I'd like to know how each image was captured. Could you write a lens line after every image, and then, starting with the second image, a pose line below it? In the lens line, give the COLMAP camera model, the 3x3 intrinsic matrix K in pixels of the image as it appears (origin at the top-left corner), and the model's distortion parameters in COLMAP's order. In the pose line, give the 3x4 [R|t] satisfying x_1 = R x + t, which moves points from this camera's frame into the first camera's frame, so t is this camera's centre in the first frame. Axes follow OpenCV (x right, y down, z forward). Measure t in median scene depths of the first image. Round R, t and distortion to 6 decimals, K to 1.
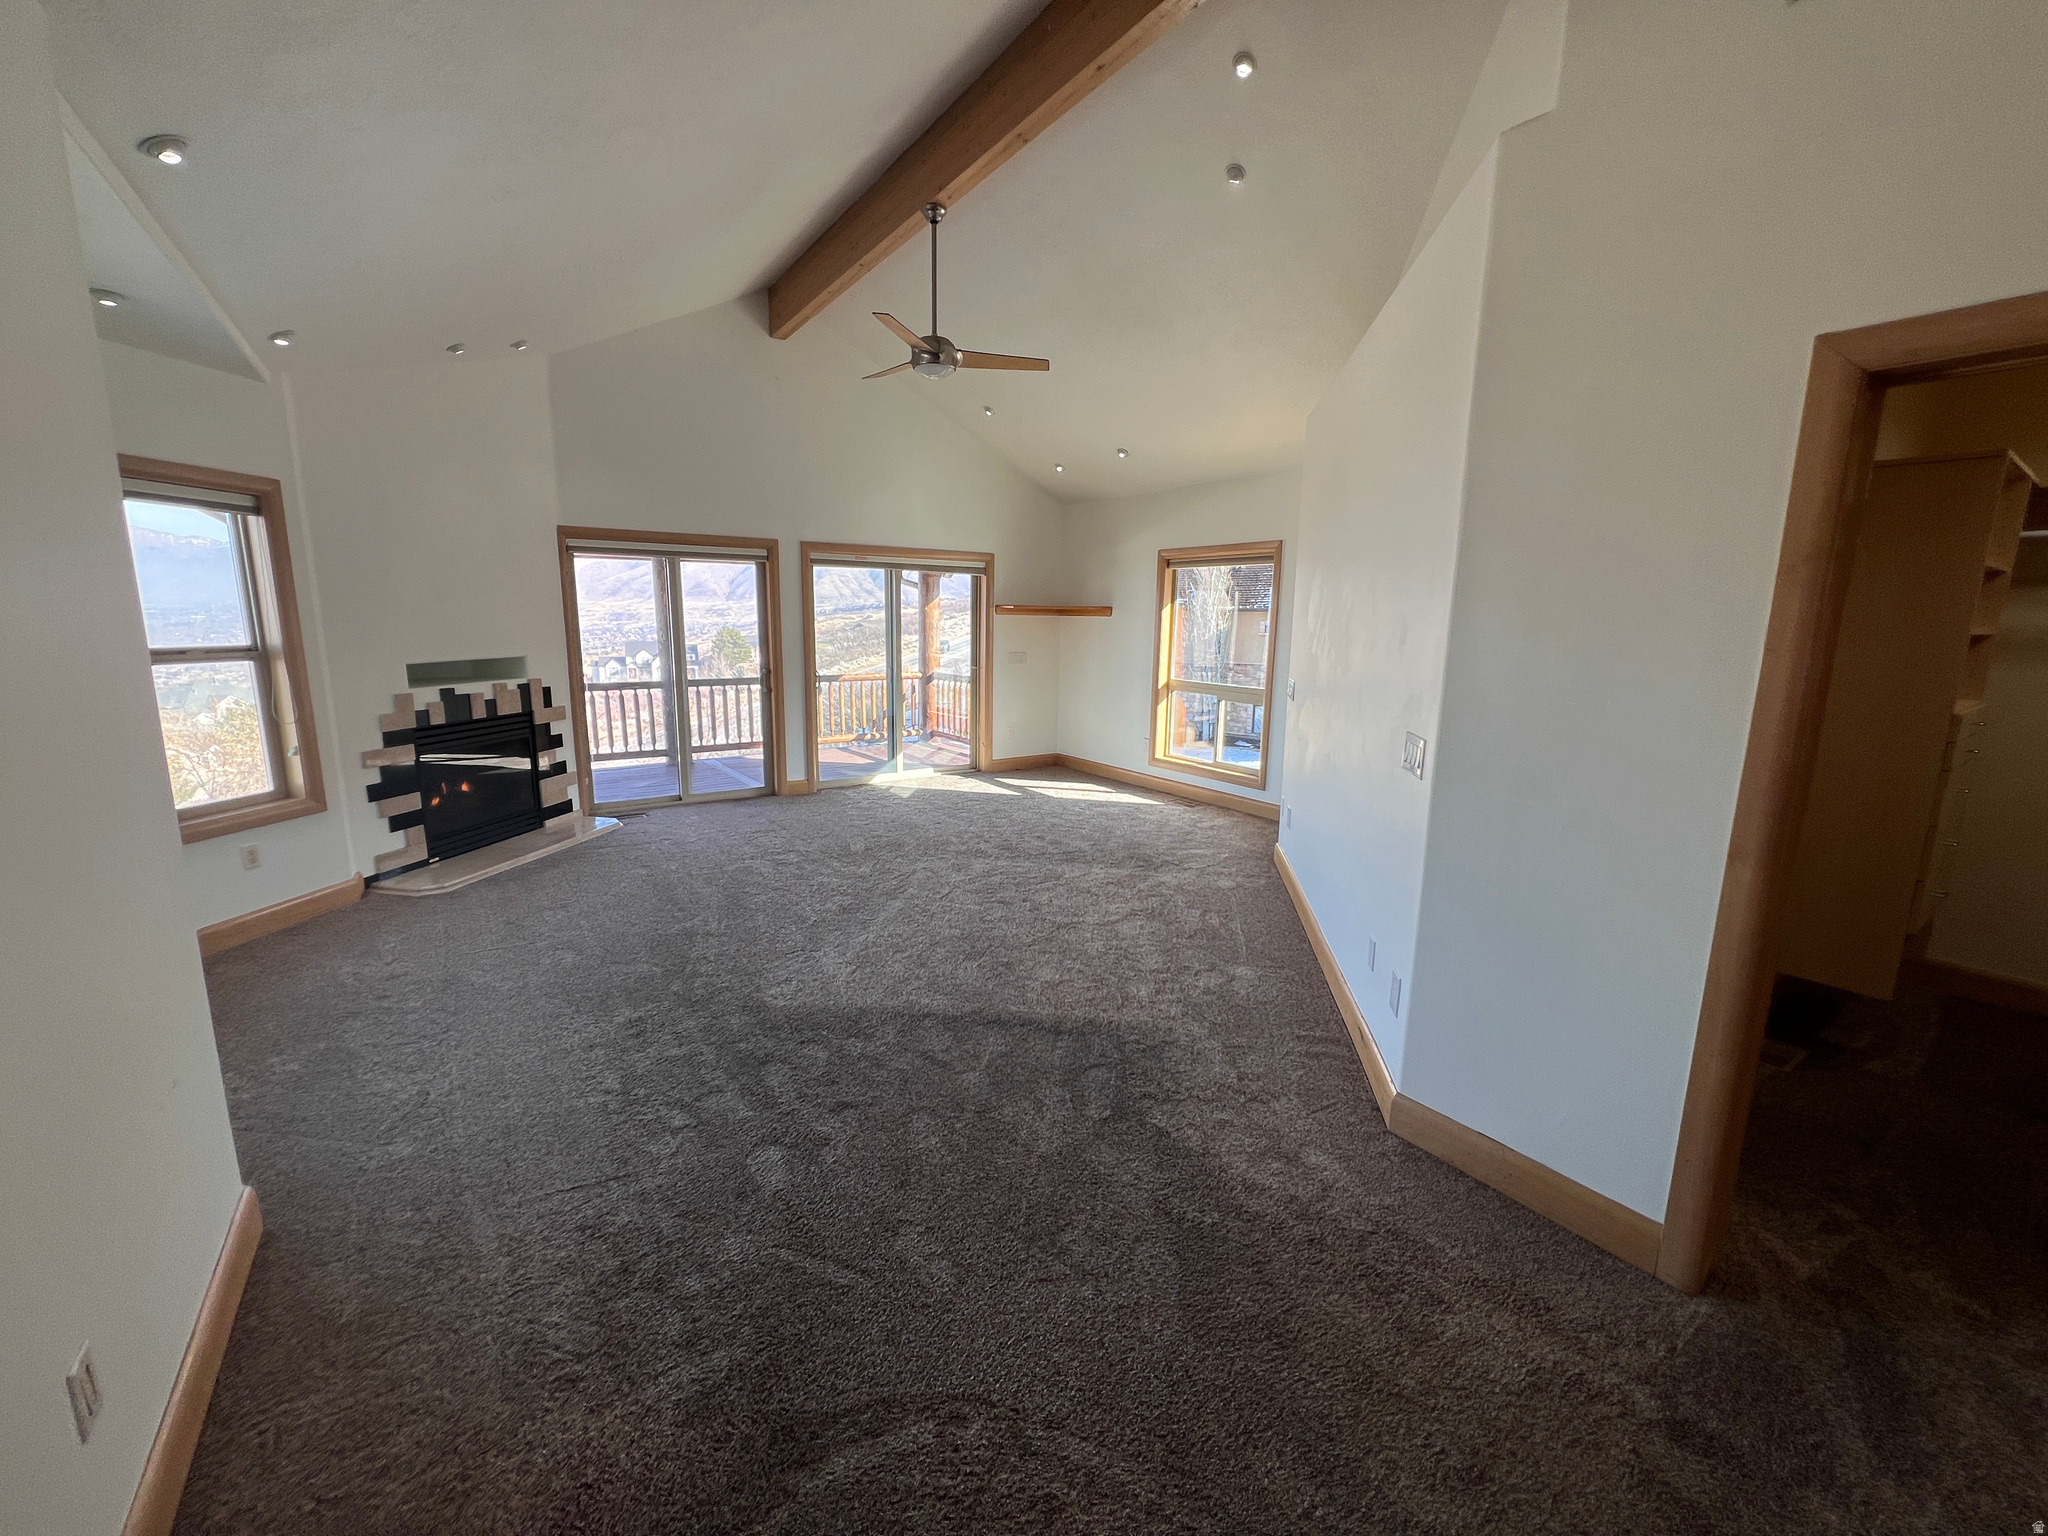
lens RADIAL K [[818.4, 0, 1024.3], [0, 818.4, 766.6], [0, 0, 1]] dist [0.003058, -0.000068]
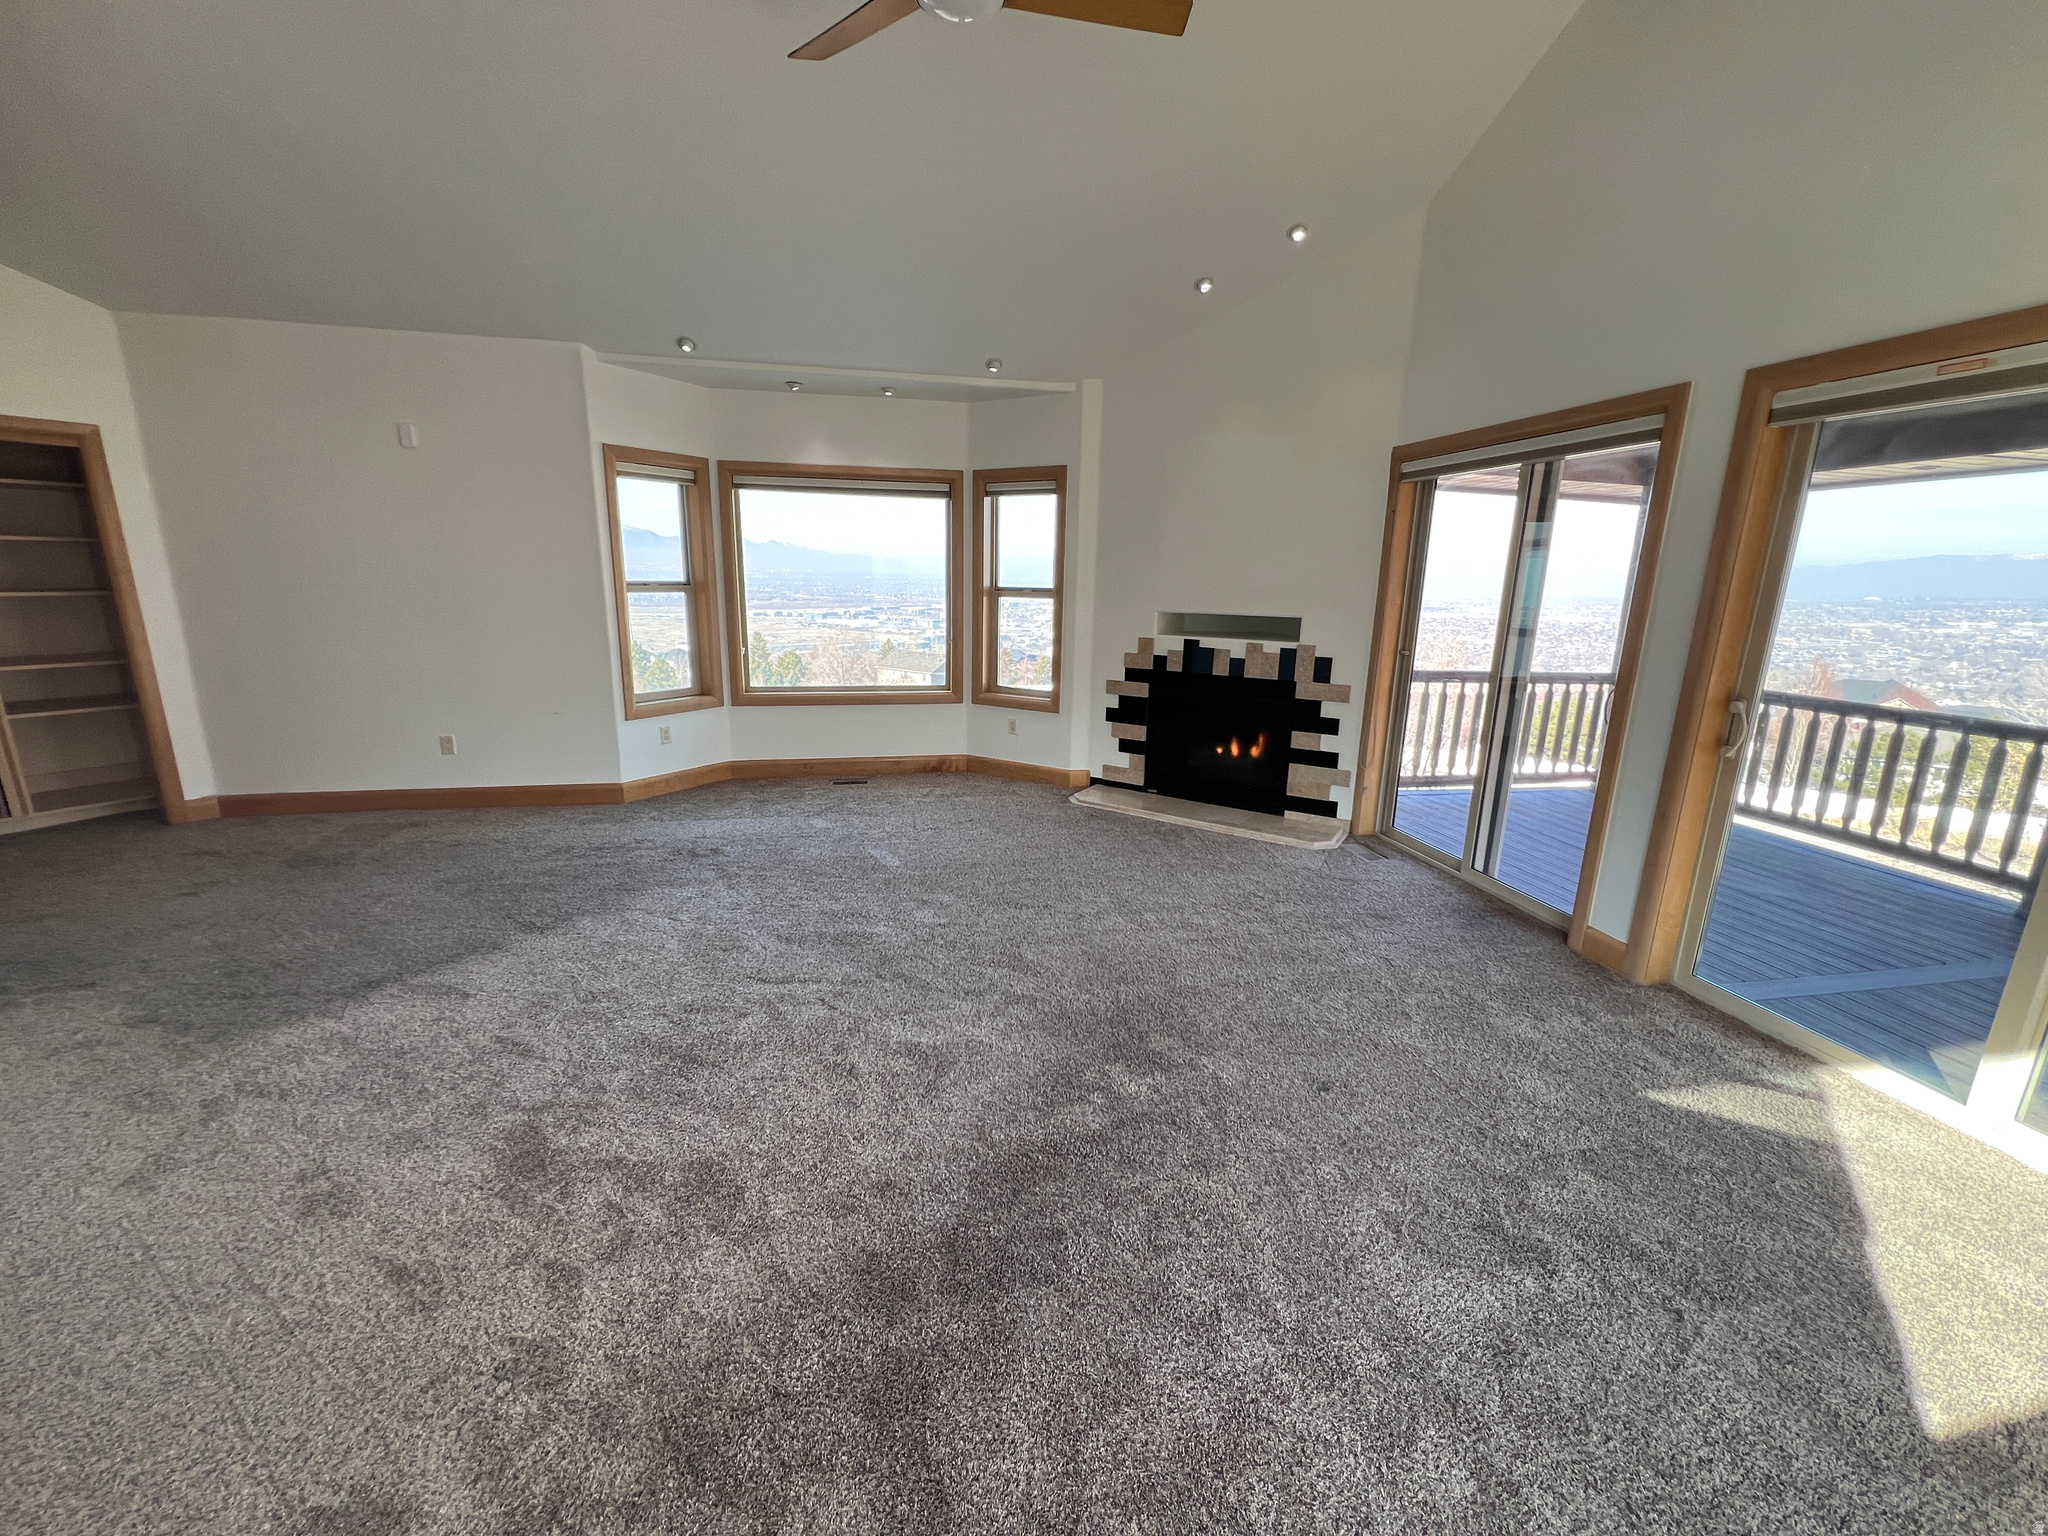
lens RADIAL K [[818.4, 0, 1024.6], [0, 818.4, 768.3], [0, 0, 1]] dist [0.003058, -0.000068]
pose [[-0.387412, 0.195143, -0.901017, 0.332491], [-0.188752, 0.939847, 0.284711, -0.193381], [0.902377, 0.280369, -0.327275, 1.171259]]
